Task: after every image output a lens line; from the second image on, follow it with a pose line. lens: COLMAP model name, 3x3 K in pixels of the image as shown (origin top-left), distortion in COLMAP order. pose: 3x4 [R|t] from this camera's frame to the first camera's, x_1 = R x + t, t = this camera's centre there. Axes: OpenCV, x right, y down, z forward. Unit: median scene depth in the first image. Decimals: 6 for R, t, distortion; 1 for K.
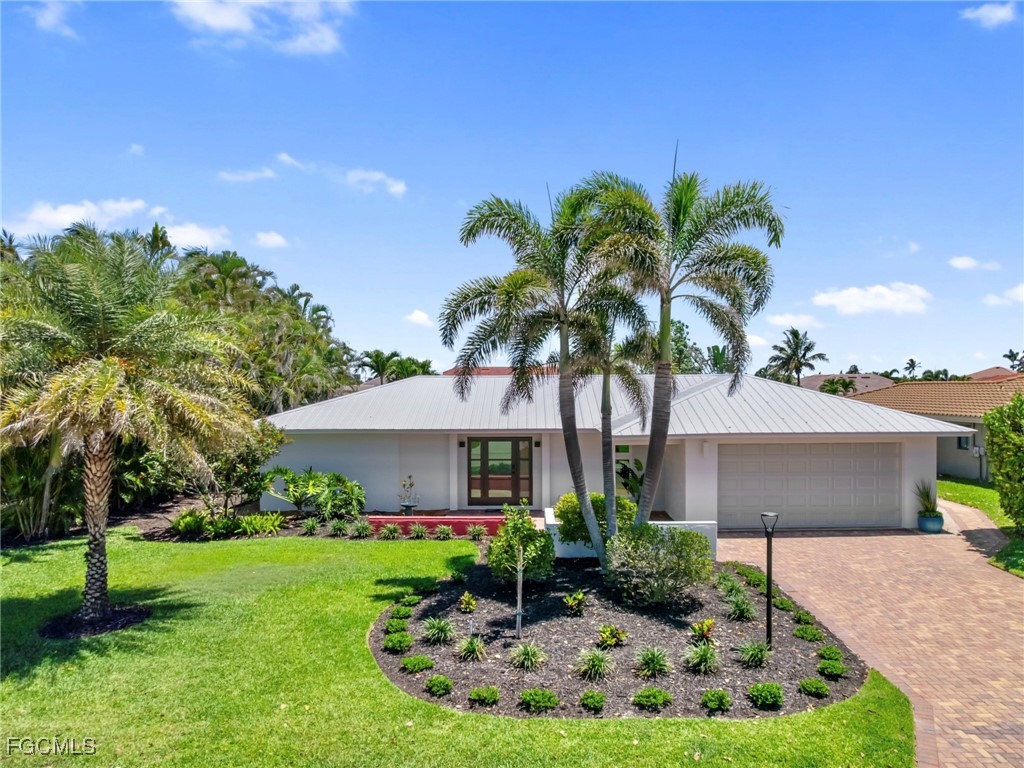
lens RADIAL K [[728.2, 0, 536.6], [0, 728.2, 383.5], [0, 0, 1]] dist [-0.085505, 0.084017]
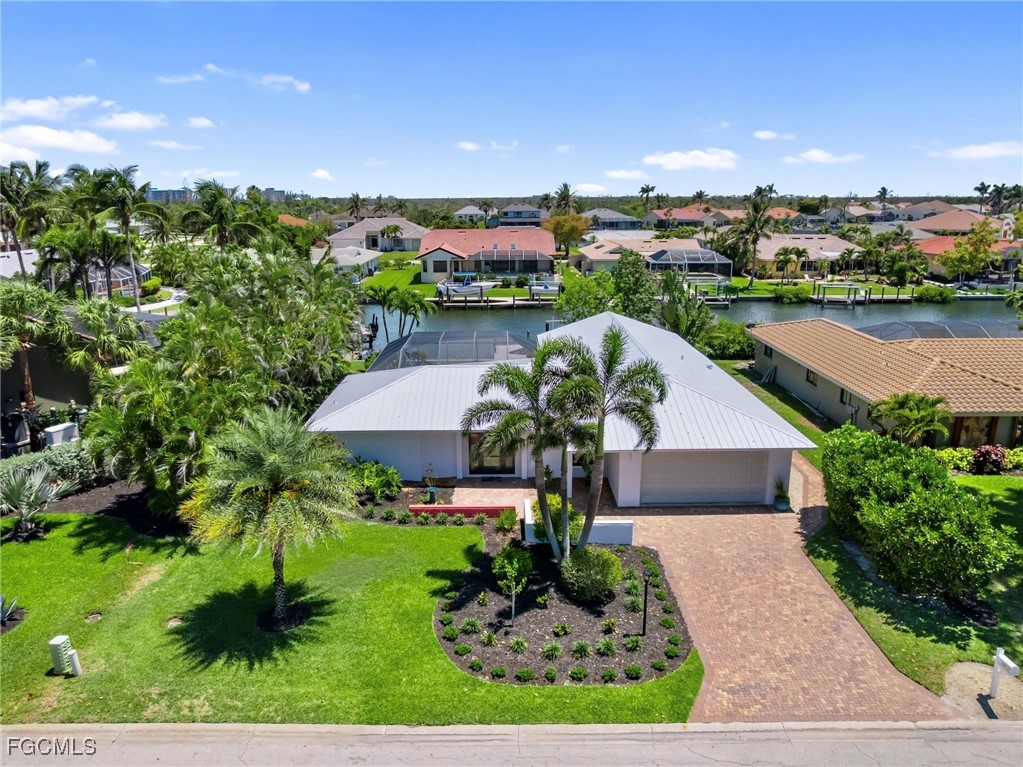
lens RADIAL K [[708.8, 0, 511.5], [0, 708.8, 383.5], [0, 0, 1]] dist [-0.052588, 0.030694]
pose [[0.999988, -0.004243, 0.002616, -0.032189], [0.003468, 0.969149, 0.246453, -0.752614], [-0.003581, -0.246441, 0.969151, -0.661814]]
